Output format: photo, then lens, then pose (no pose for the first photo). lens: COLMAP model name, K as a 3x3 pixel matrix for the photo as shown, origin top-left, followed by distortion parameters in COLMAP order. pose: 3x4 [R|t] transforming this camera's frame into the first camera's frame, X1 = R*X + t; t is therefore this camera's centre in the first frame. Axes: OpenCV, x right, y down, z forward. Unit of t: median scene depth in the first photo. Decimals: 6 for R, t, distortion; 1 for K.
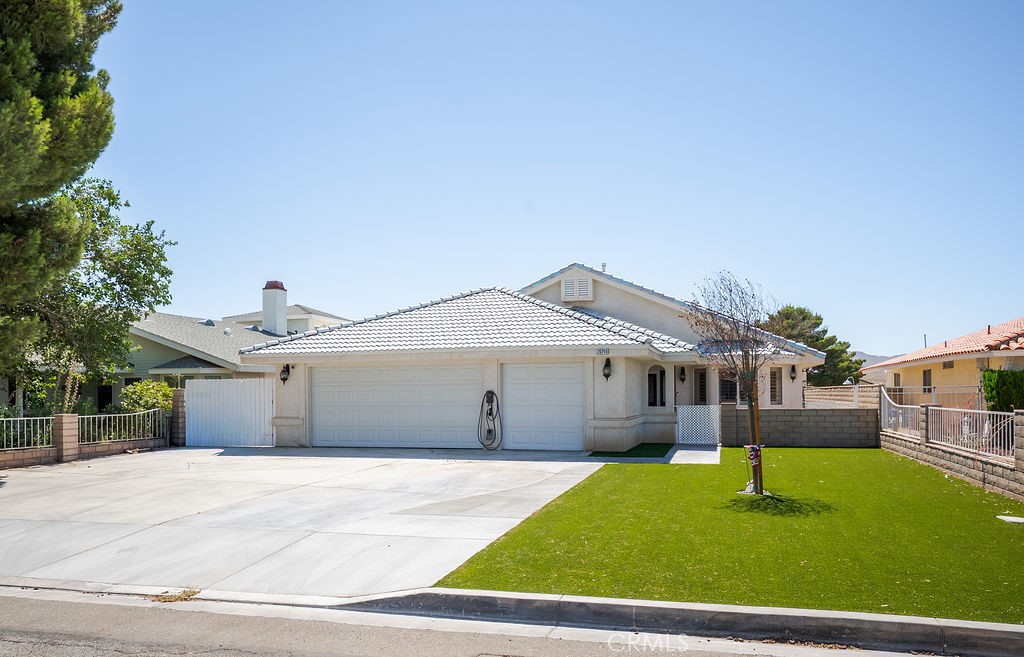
lens RADIAL K [[708.5, 0, 513.6], [0, 708.5, 406.1], [0, 0, 1]] dist [-0.033405, 0.057816]
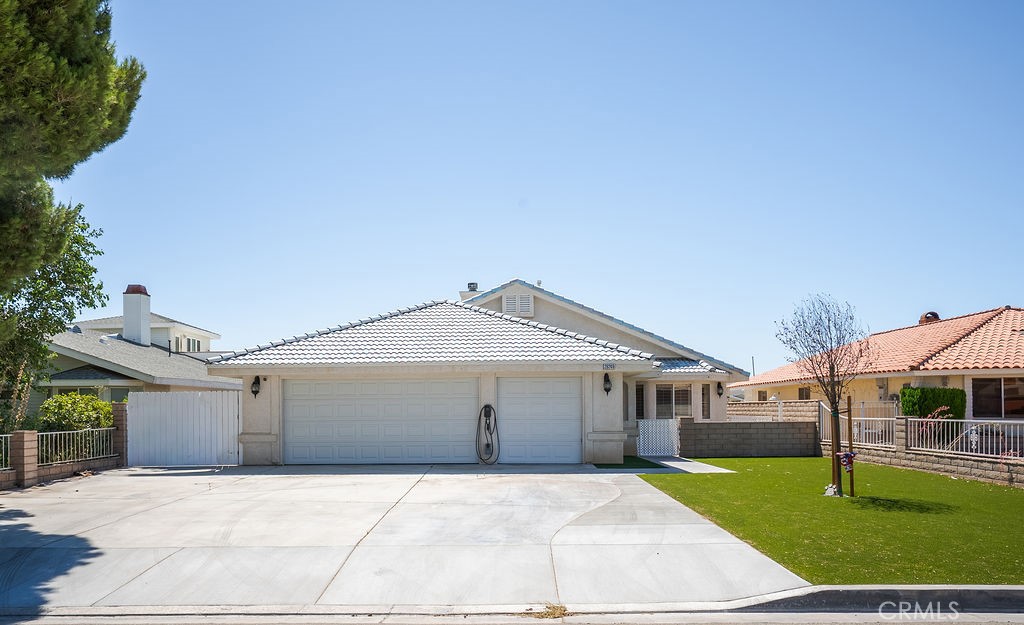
lens RADIAL K [[712.4, 0, 511.5], [0, 712.4, 417.9], [0, 0, 1]] dist [-0.025471, 0.055585]
pose [[0.973626, -0.002792, 0.228134, -0.225049], [0.004502, 0.999966, -0.006974, 0.003834], [-0.228107, 0.007817, 0.973605, 0.021518]]
